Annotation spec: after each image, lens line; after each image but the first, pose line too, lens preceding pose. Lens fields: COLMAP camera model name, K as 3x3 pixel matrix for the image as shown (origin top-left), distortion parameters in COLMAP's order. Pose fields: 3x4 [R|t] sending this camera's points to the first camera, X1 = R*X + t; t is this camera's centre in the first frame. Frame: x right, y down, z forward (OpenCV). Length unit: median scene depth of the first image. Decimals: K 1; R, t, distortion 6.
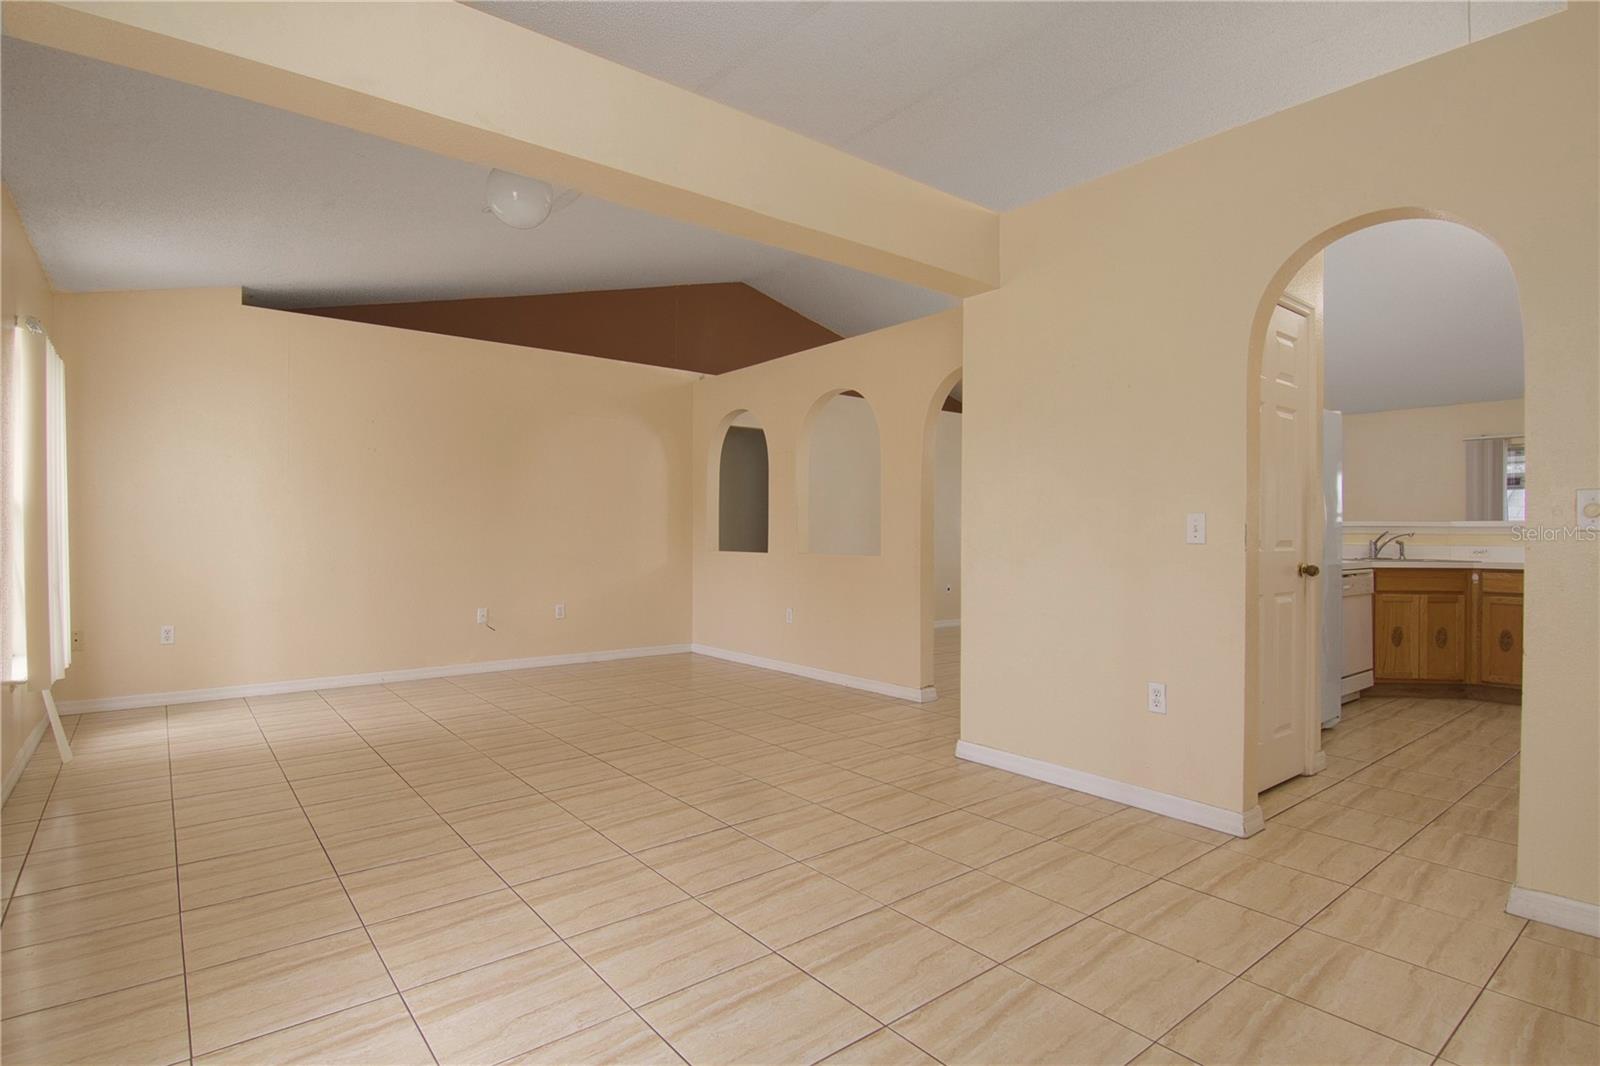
lens RADIAL K [[807.1, 0, 807.5], [0, 807.1, 533.6], [0, 0, 1]] dist [0.001735, -0.010430]
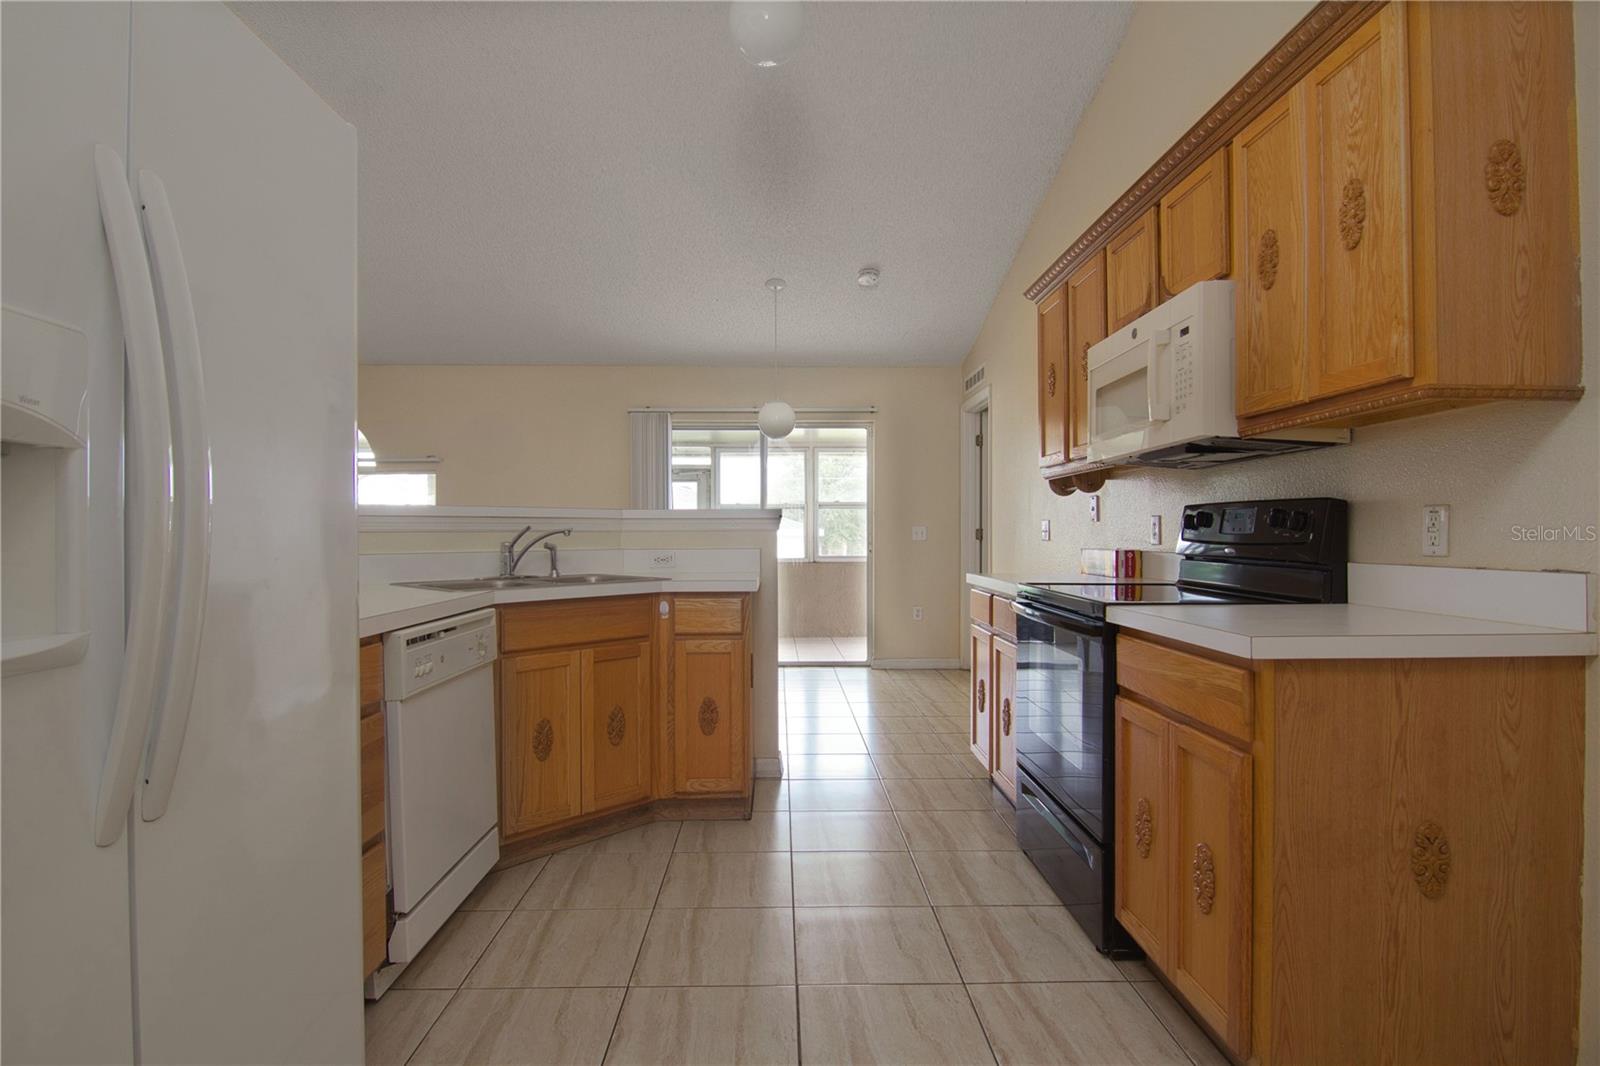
lens RADIAL K [[807.1, 0, 804.1], [0, 807.1, 526.5], [0, 0, 1]] dist [0.001735, -0.010430]
pose [[0.611079, -0.007079, 0.791538, 0.444269], [0.010042, 0.999949, 0.001190, -0.001384], [-0.791506, 0.007221, 0.611119, 0.576707]]
